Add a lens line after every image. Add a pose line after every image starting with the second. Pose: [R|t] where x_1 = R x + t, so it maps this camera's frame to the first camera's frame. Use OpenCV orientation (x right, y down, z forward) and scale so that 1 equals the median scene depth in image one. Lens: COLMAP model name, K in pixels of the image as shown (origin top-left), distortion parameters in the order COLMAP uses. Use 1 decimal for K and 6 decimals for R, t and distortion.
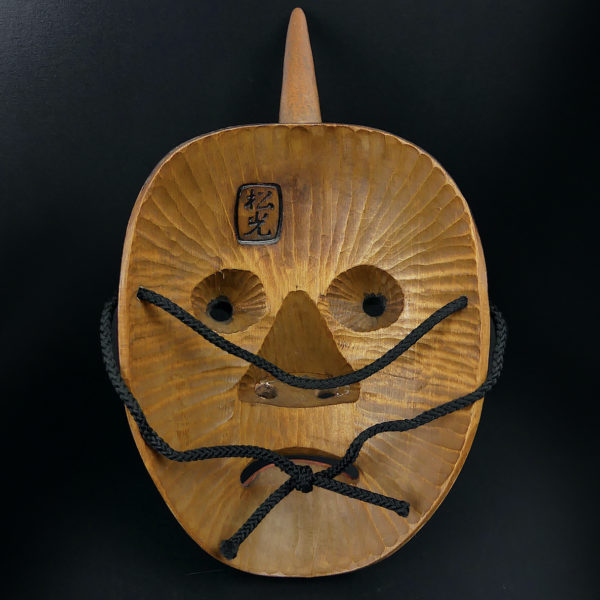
lens RADIAL K [[793.3, 0, 300.0], [0, 793.3, 300.0], [0, 0, 1]] dist [-0.086959, -0.013253]
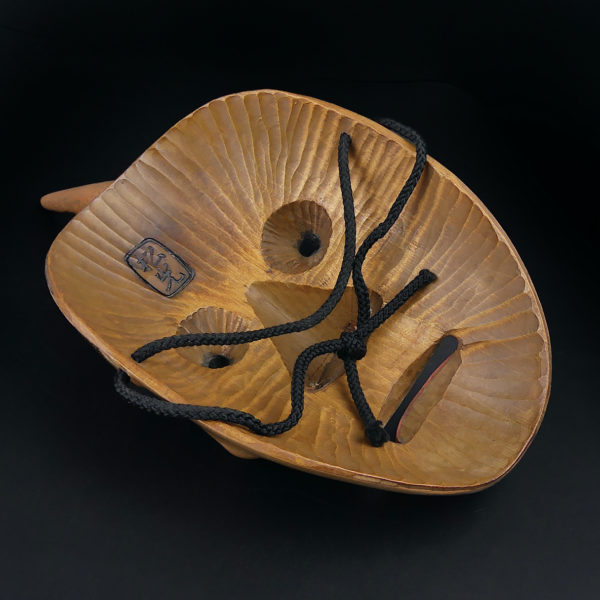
lens RADIAL K [[793.3, 0, 300.0], [0, 793.3, 300.0], [0, 0, 1]] dist [-0.086959, -0.013253]
pose [[0.573980, -0.705791, 0.415218, -0.382870], [0.816206, 0.452247, -0.359555, 0.396861], [0.065990, 0.545281, 0.835652, 0.228117]]
